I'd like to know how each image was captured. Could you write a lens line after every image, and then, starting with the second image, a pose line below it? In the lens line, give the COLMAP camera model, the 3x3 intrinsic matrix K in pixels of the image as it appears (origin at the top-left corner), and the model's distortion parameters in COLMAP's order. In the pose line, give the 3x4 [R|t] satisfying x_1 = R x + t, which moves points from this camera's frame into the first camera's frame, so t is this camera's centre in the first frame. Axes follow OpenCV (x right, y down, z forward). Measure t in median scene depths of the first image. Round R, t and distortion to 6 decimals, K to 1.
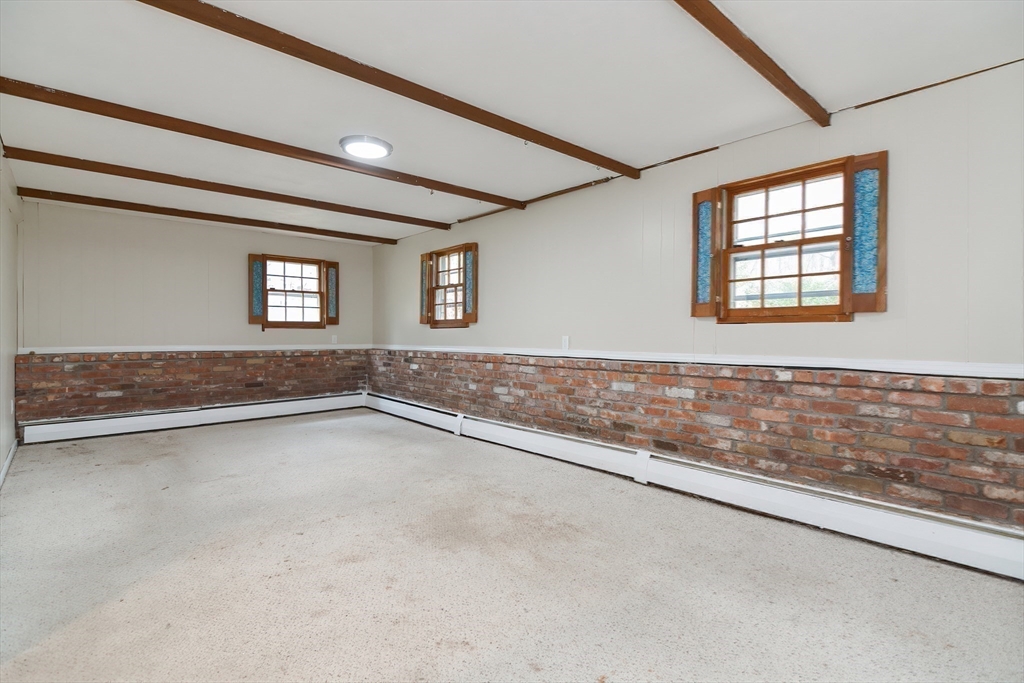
lens RADIAL K [[493.7, 0, 521.3], [0, 493.7, 336.4], [0, 0, 1]] dist [0.010611, -0.009228]
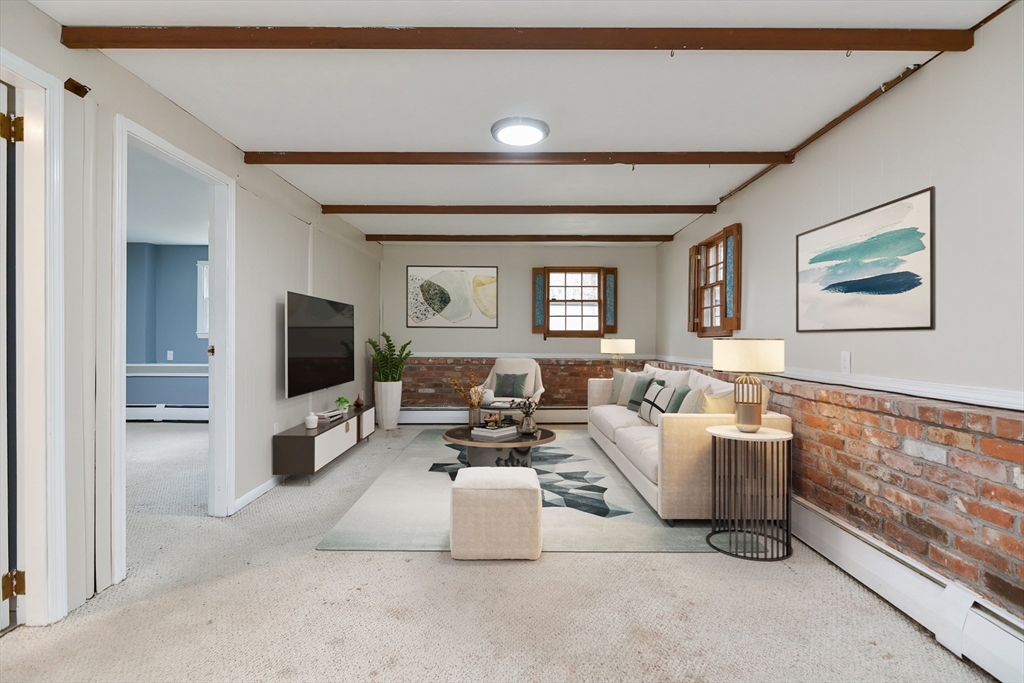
lens RADIAL K [[493.7, 0, 518.2], [0, 493.7, 337.3], [0, 0, 1]] dist [0.010611, -0.009228]
pose [[0.738596, -0.001212, -0.674147, 0.191143], [-0.006765, 0.999935, -0.009210, -0.008644], [0.674114, 0.011363, 0.738540, 0.252397]]
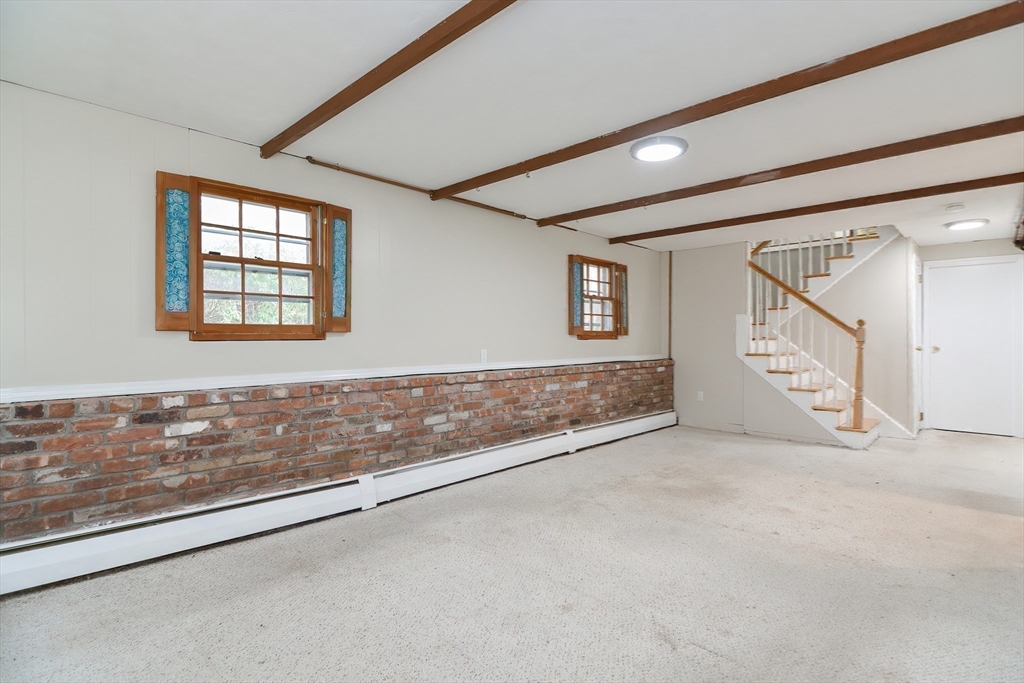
lens RADIAL K [[493.7, 0, 497.0], [0, 493.7, 348.5], [0, 0, 1]] dist [0.010611, -0.009228]
pose [[-0.051032, -0.004778, 0.998686, -0.855475], [0.019600, 0.999791, 0.005785, -0.008038], [-0.998505, 0.019869, -0.050928, 0.957508]]
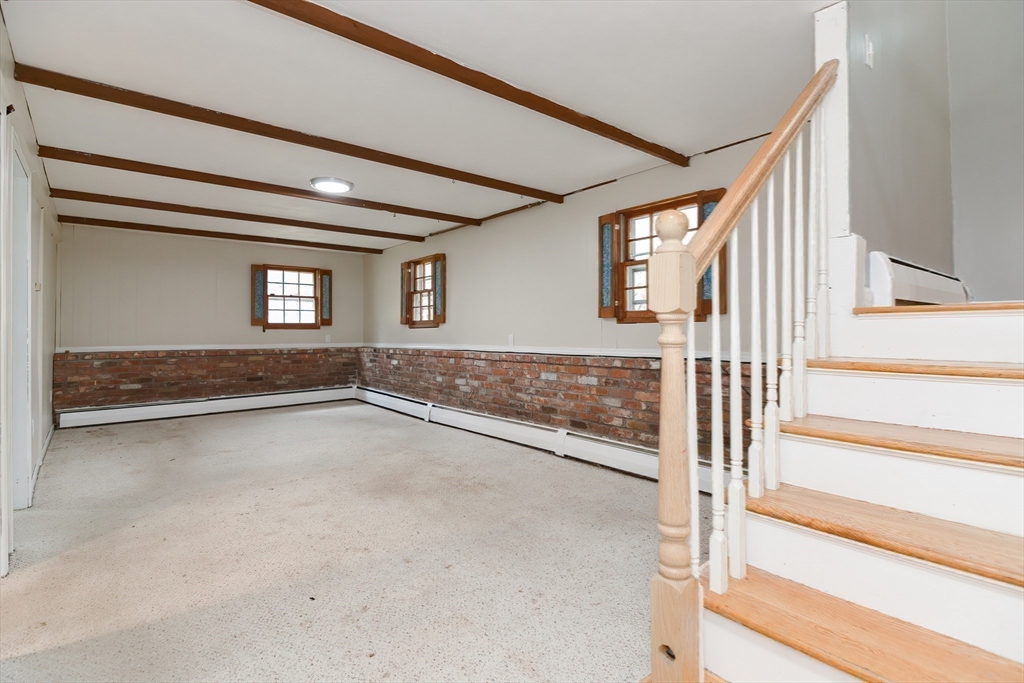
lens RADIAL K [[493.7, 0, 522.5], [0, 493.7, 322.0], [0, 0, 1]] dist [0.010611, -0.009228]
pose [[0.999539, -0.008080, -0.029249, 0.141319], [0.007331, 0.999645, -0.025607, 0.000289], [0.029446, 0.025381, 0.999244, -0.159619]]
